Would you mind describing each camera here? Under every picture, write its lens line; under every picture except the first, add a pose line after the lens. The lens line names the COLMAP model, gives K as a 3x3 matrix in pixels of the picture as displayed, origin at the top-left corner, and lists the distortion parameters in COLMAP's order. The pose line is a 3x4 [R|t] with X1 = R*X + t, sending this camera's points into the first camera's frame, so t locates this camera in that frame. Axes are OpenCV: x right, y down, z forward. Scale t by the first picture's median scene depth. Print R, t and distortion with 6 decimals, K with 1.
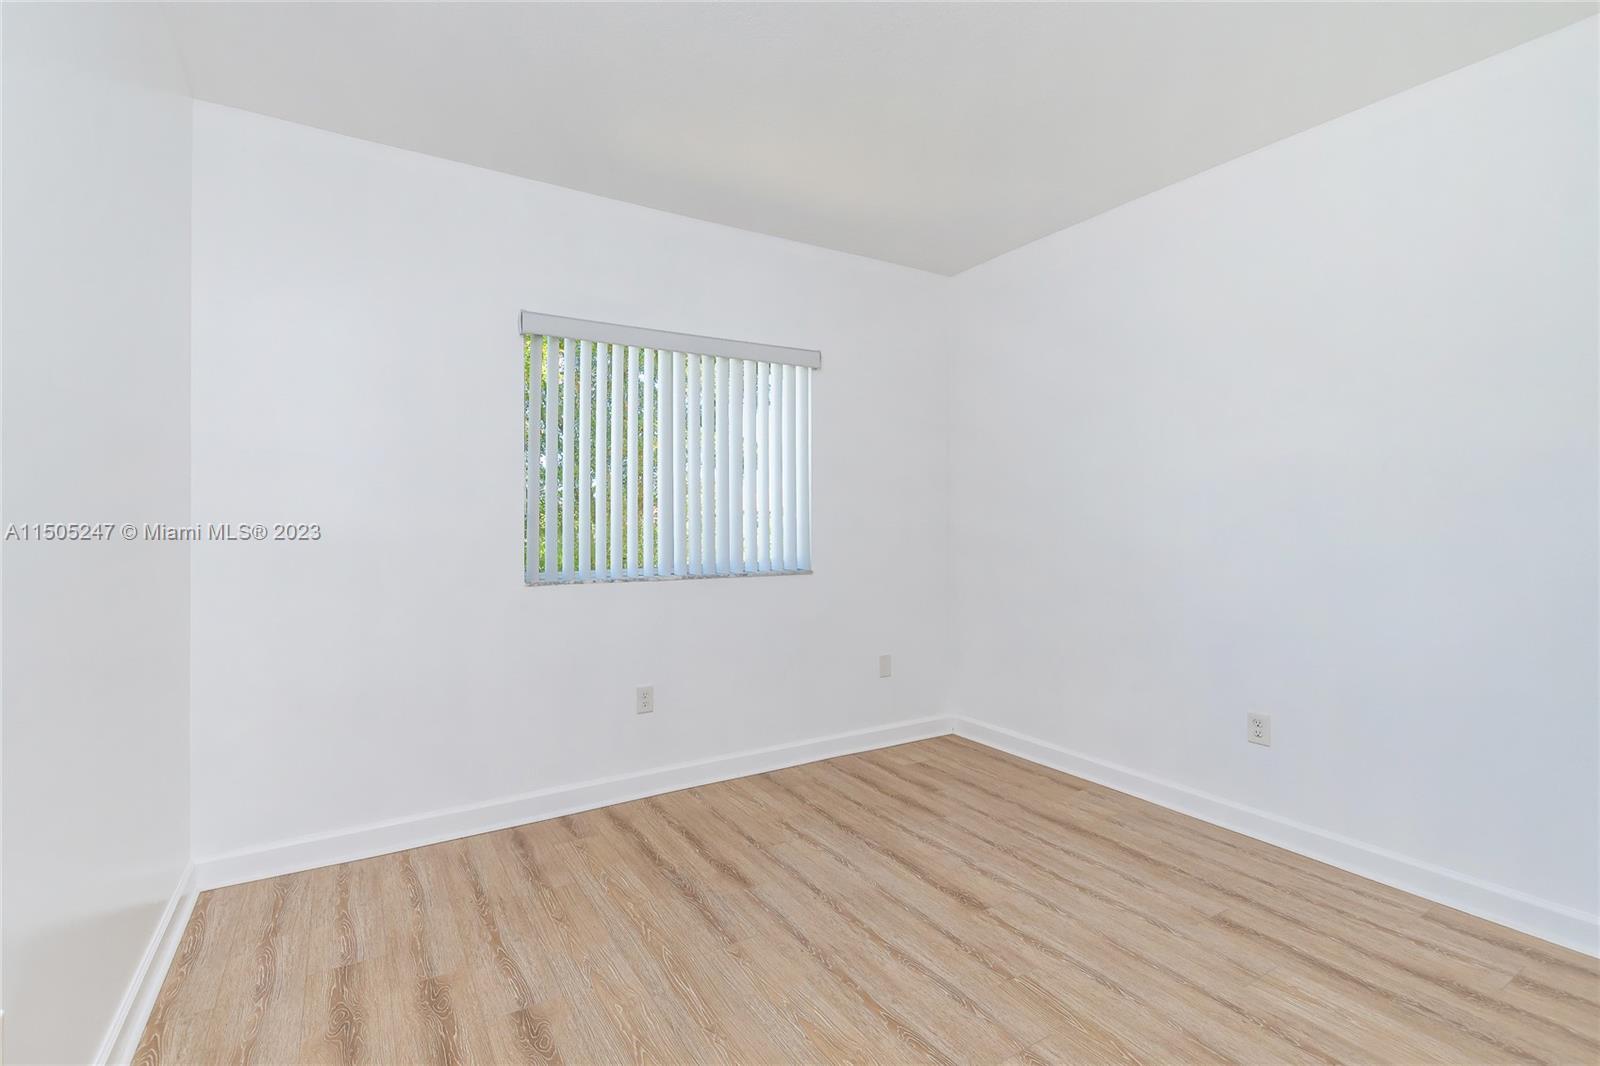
lens RADIAL K [[696.9, 0, 795.7], [0, 696.9, 524.3], [0, 0, 1]] dist [0.003886, -0.001939]
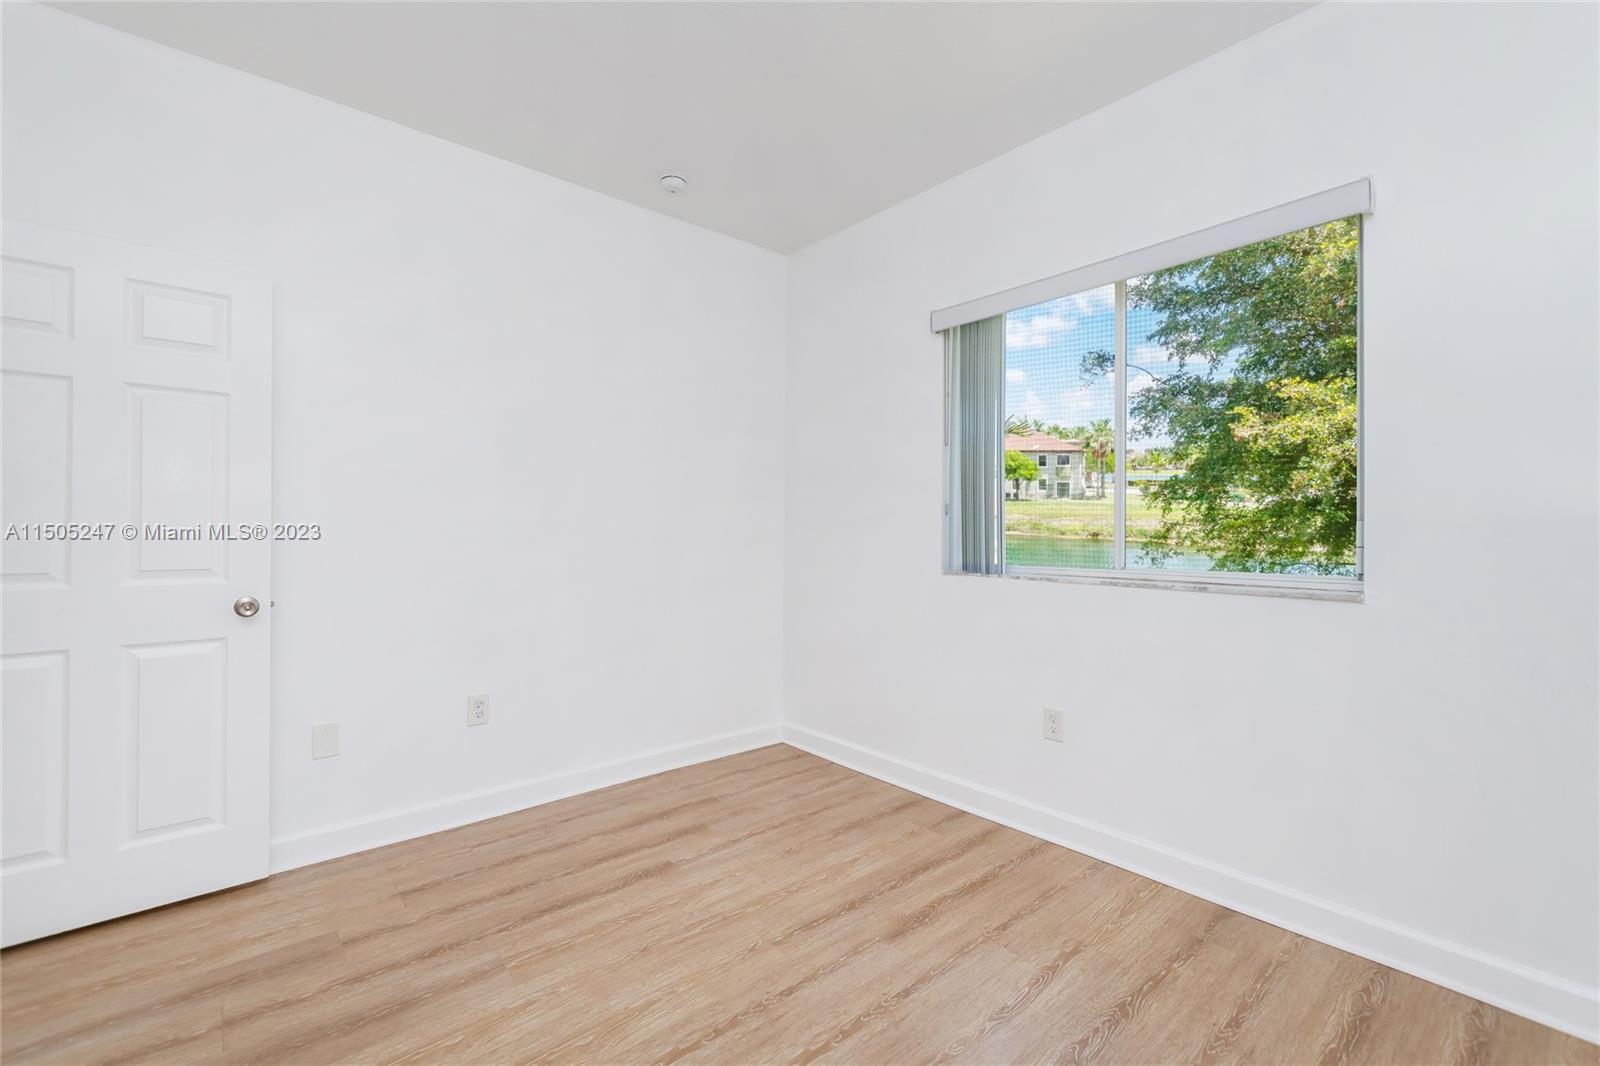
lens RADIAL K [[696.9, 0, 794.8], [0, 696.9, 528.4], [0, 0, 1]] dist [0.003886, -0.001939]
pose [[0.165553, 0.004789, -0.986189, 0.707023], [-0.006897, 0.999969, 0.003698, 0.022557], [0.986177, 0.006189, 0.165581, 0.717379]]
